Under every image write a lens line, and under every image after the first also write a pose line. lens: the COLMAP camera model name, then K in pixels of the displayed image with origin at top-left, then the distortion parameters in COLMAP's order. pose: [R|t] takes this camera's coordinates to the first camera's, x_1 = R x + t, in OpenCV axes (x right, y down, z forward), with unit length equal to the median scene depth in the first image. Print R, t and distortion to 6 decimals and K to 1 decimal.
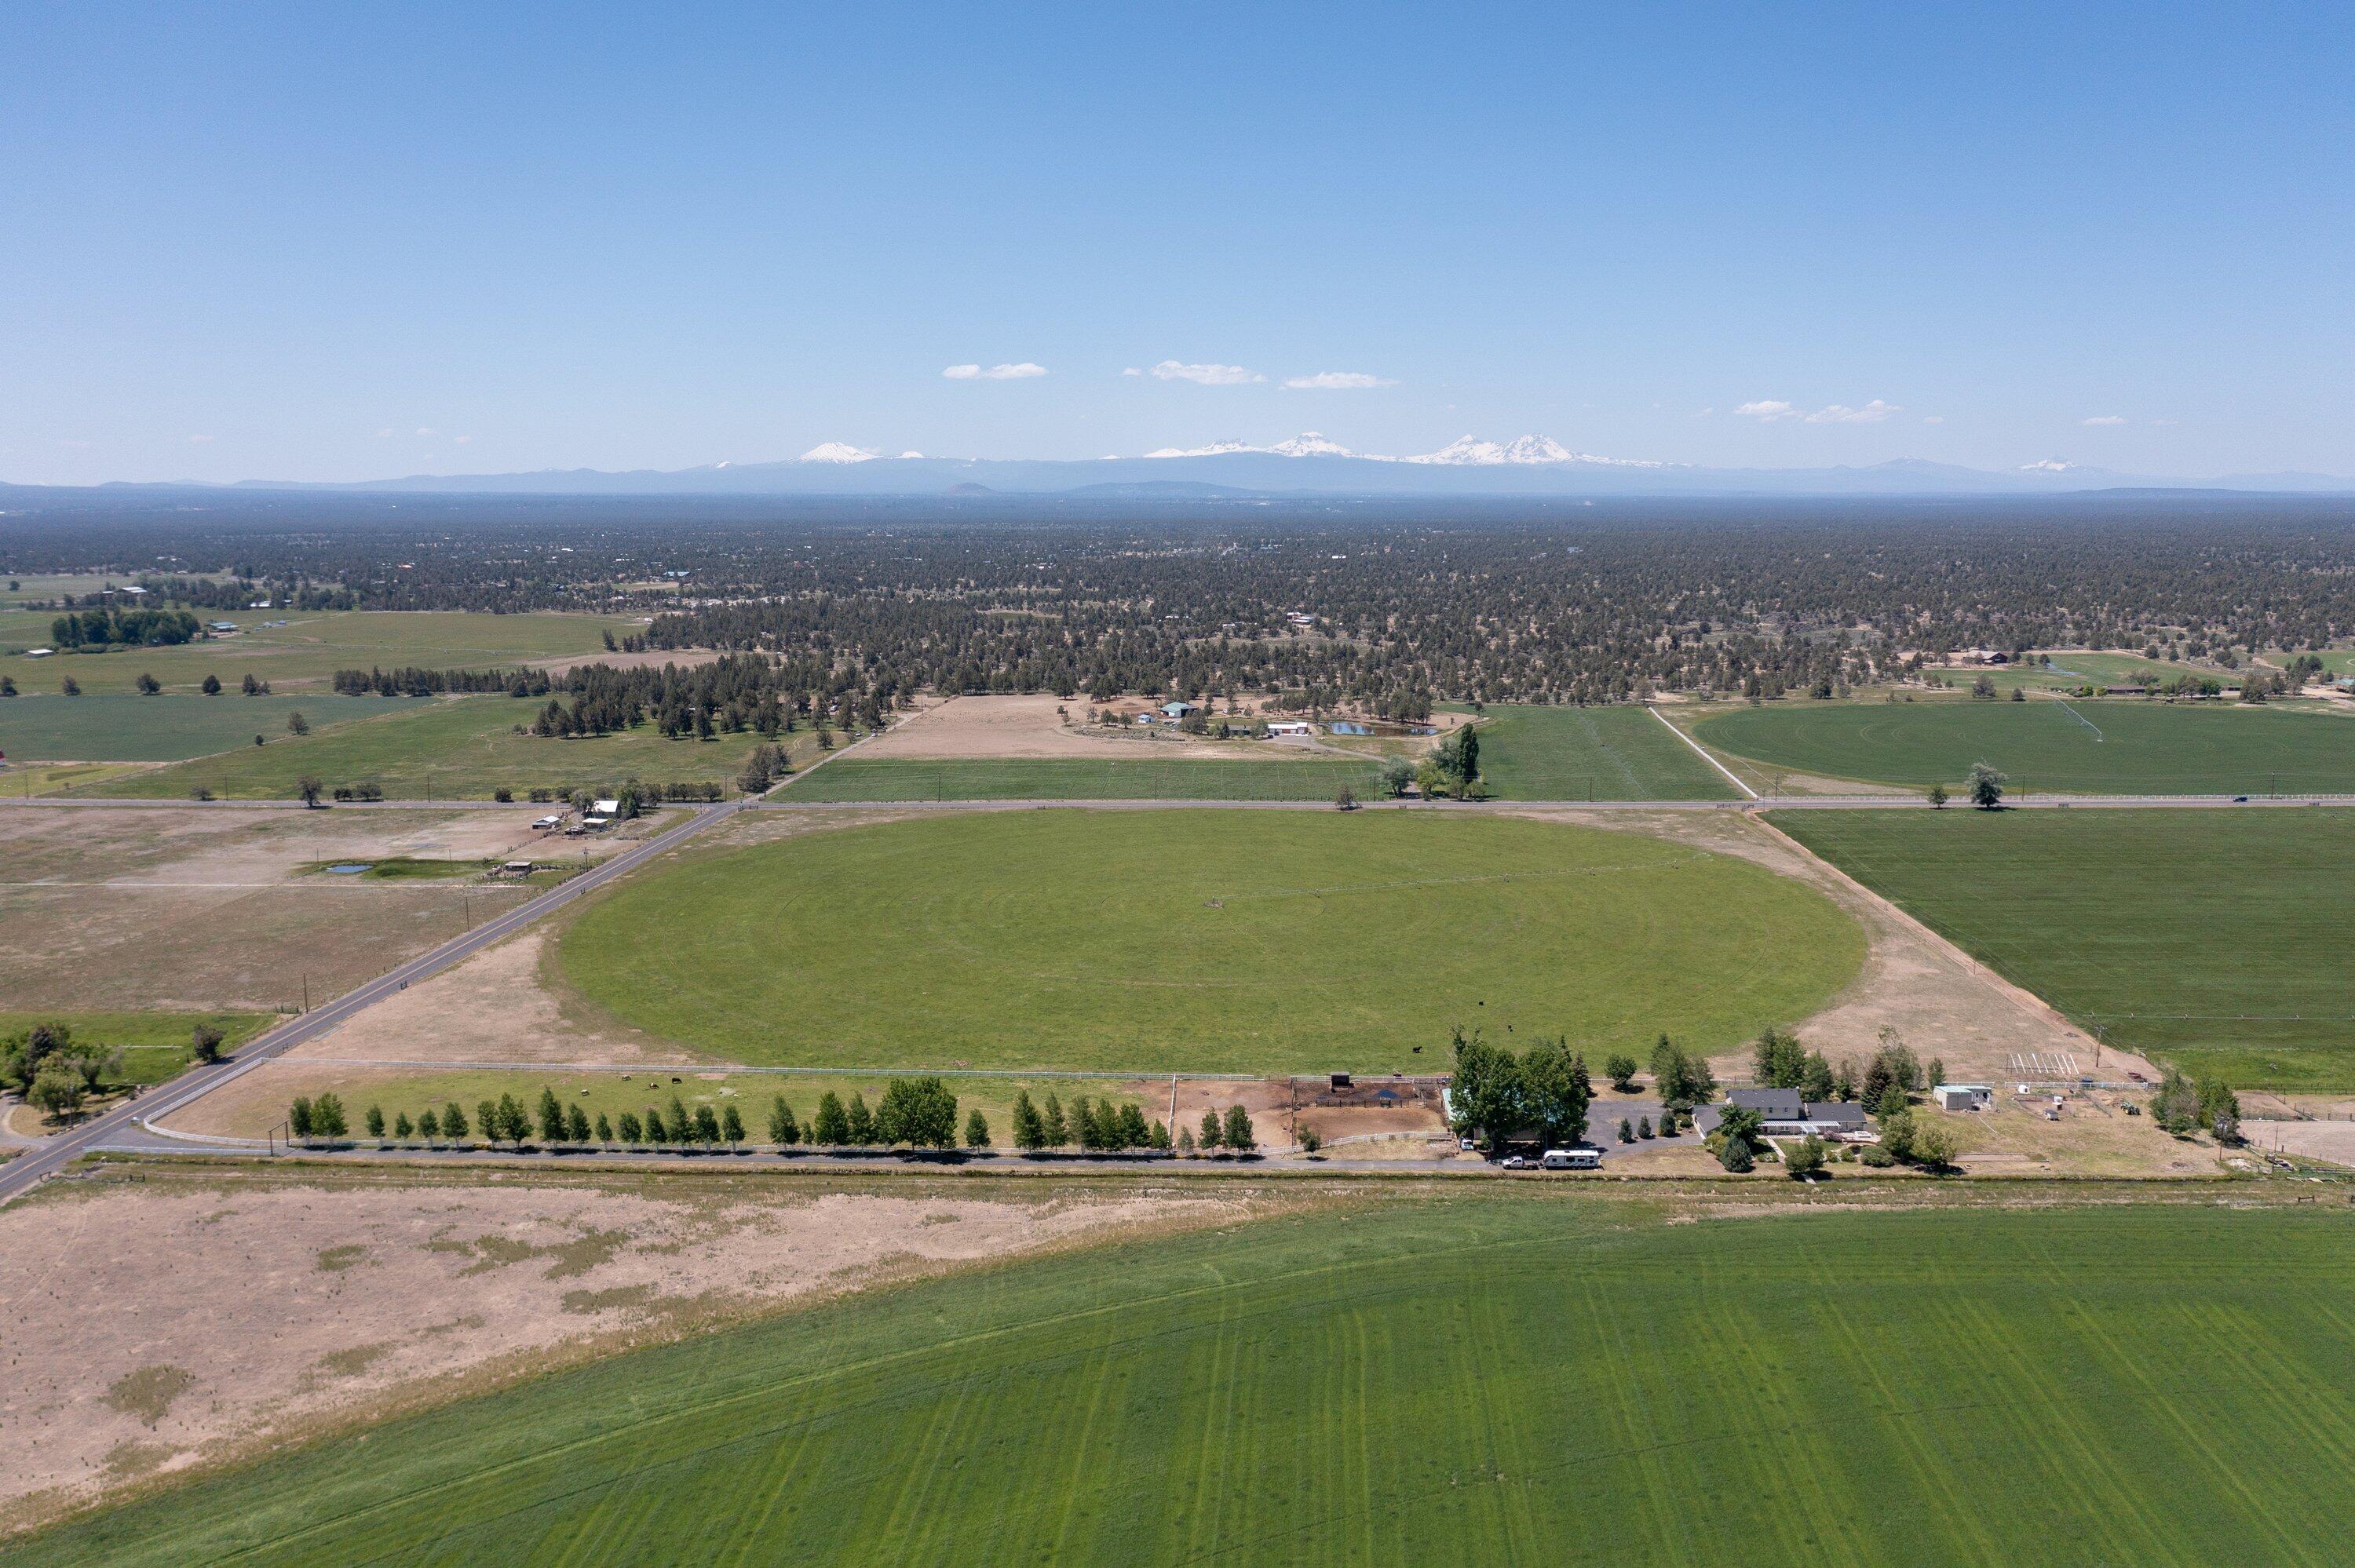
lens RADIAL K [[1887.9, 0, 1181.3], [0, 1887.9, 488.6], [0, 0, 1]] dist [-0.018135, 0.009050]
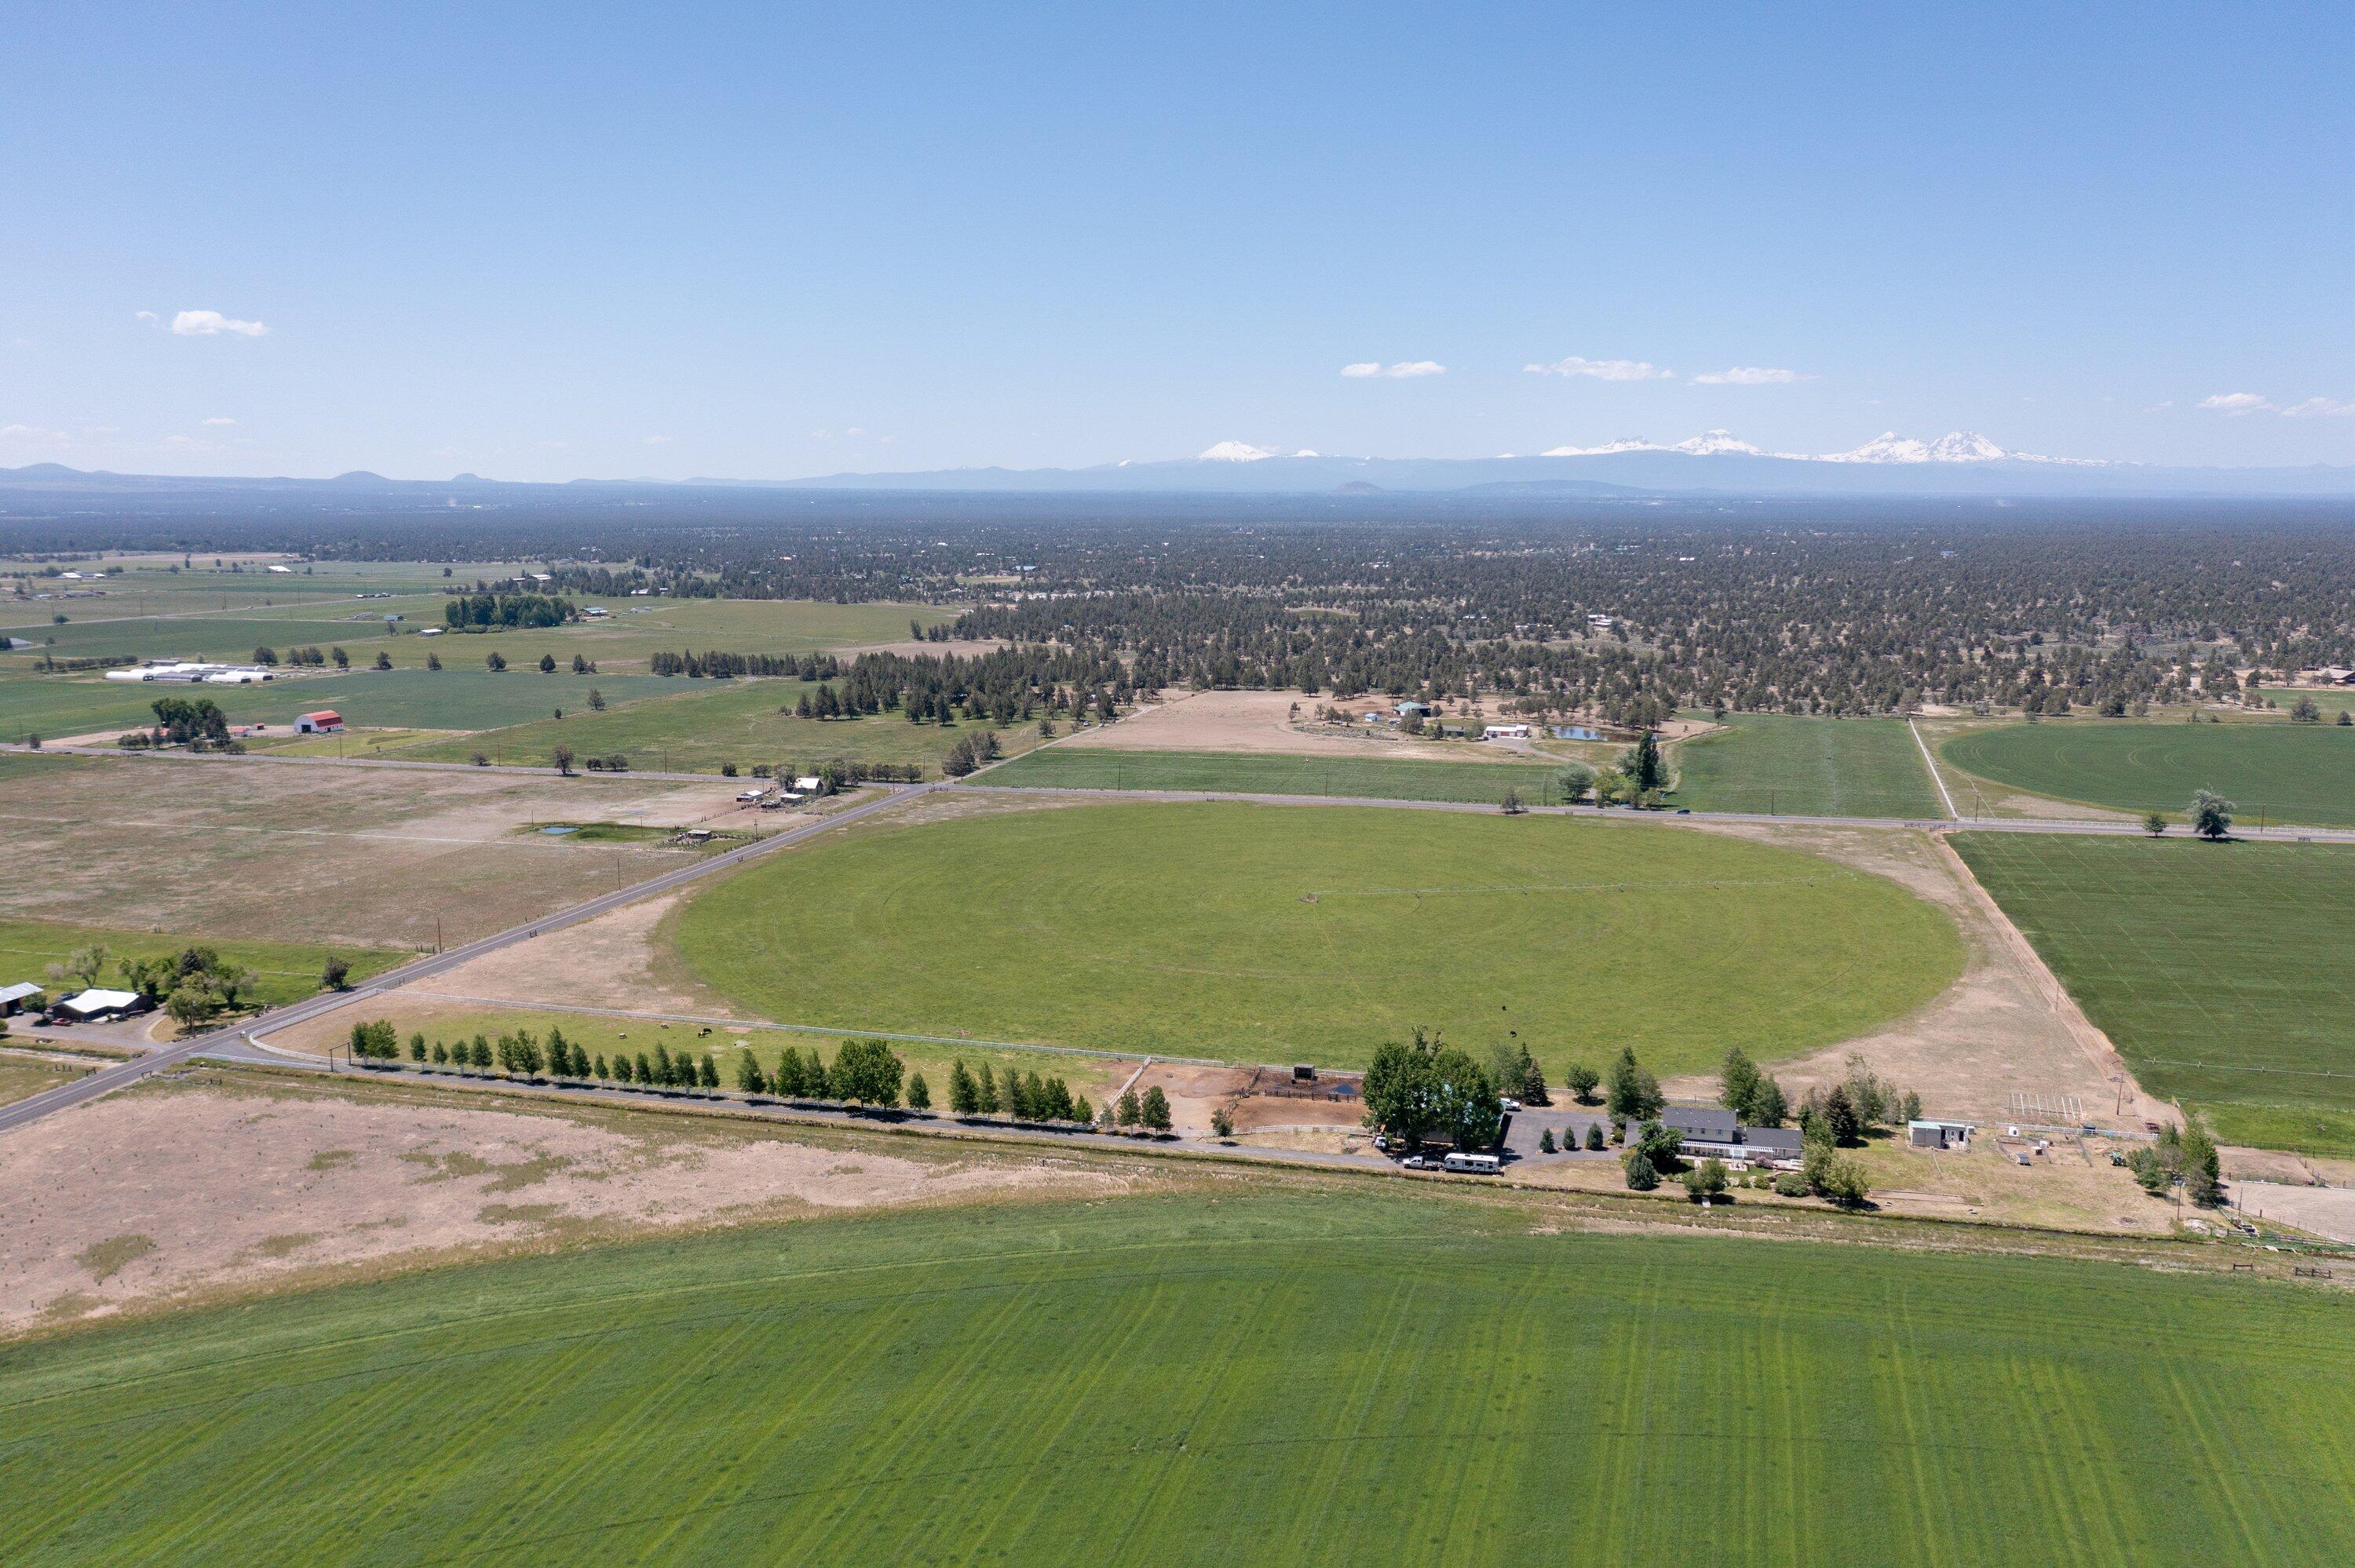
lens RADIAL K [[1887.9, 0, 1181.3], [0, 1887.9, 488.6], [0, 0, 1]] dist [-0.018135, 0.009050]
pose [[0.977379, 0.003068, -0.211475, 0.241233], [-0.002894, 0.999995, 0.001132, -0.001354], [0.211477, -0.000495, 0.977383, -0.005763]]
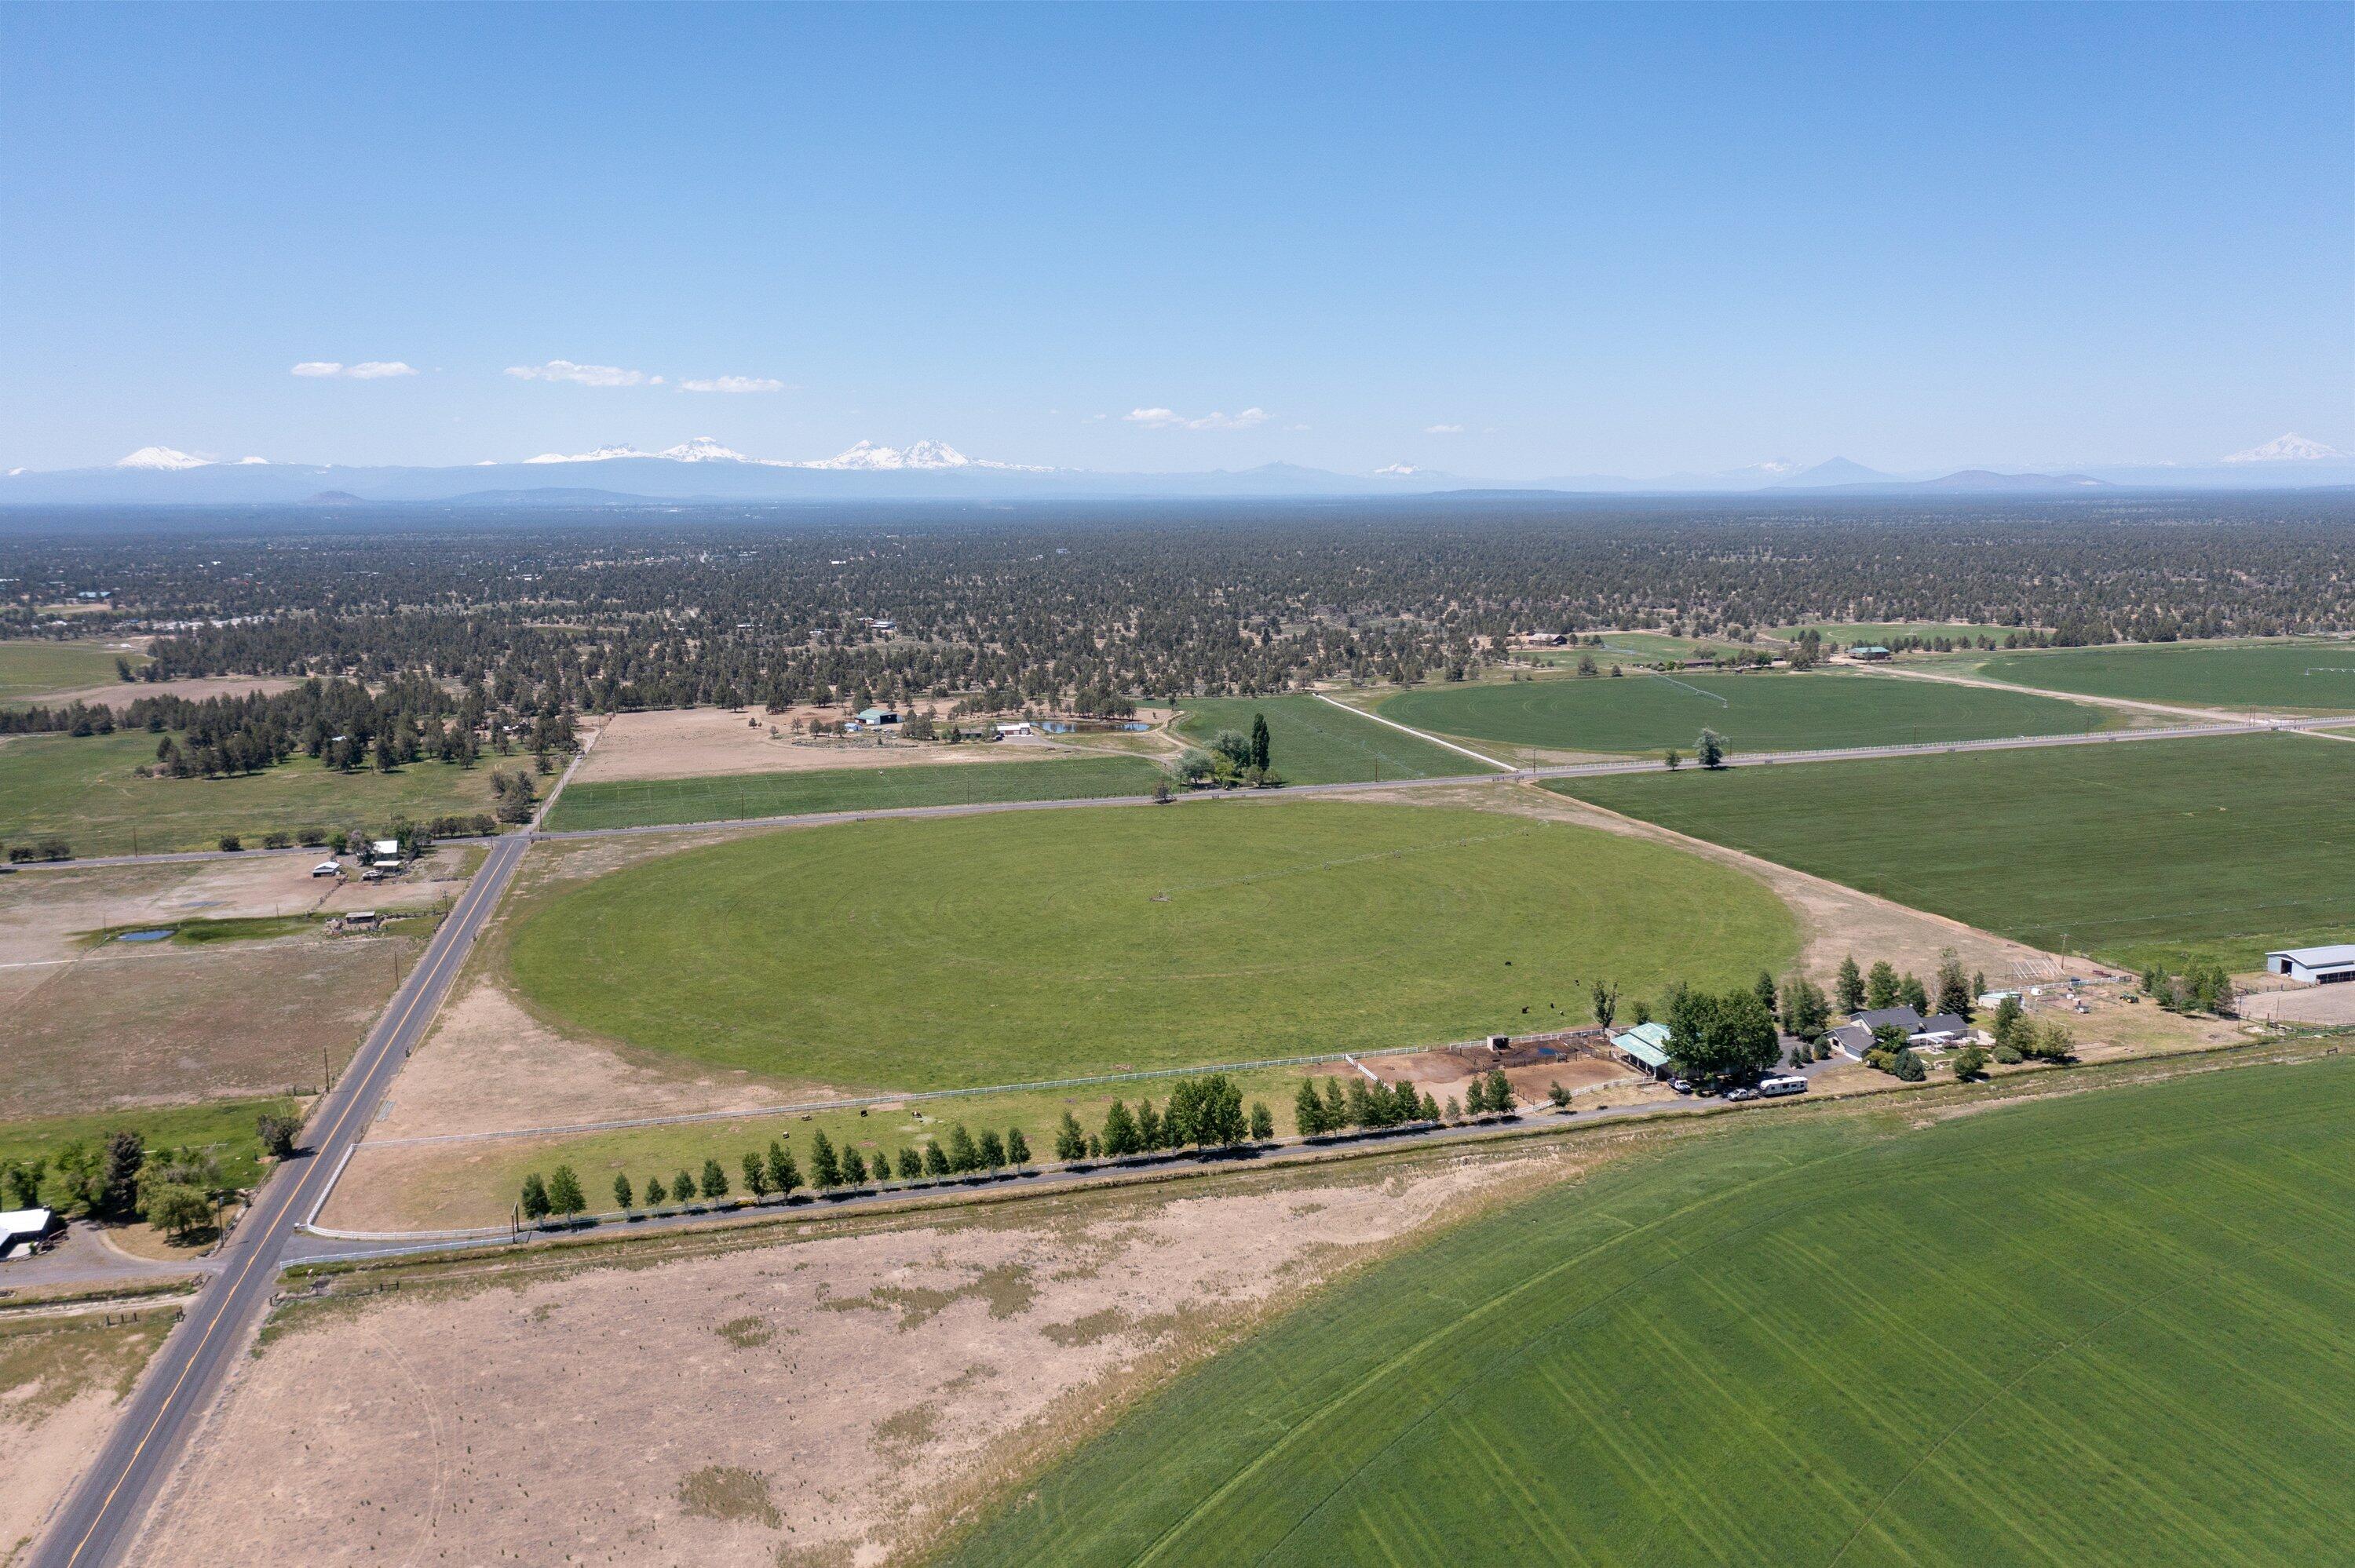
lens RADIAL K [[1887.9, 0, 1181.3], [0, 1887.9, 488.6], [0, 0, 1]] dist [-0.018135, 0.009050]
pose [[0.947580, -0.005605, 0.319471, -0.433358], [0.006527, 0.999977, -0.001815, 0.004500], [-0.319453, 0.003805, 0.947594, 0.058321]]
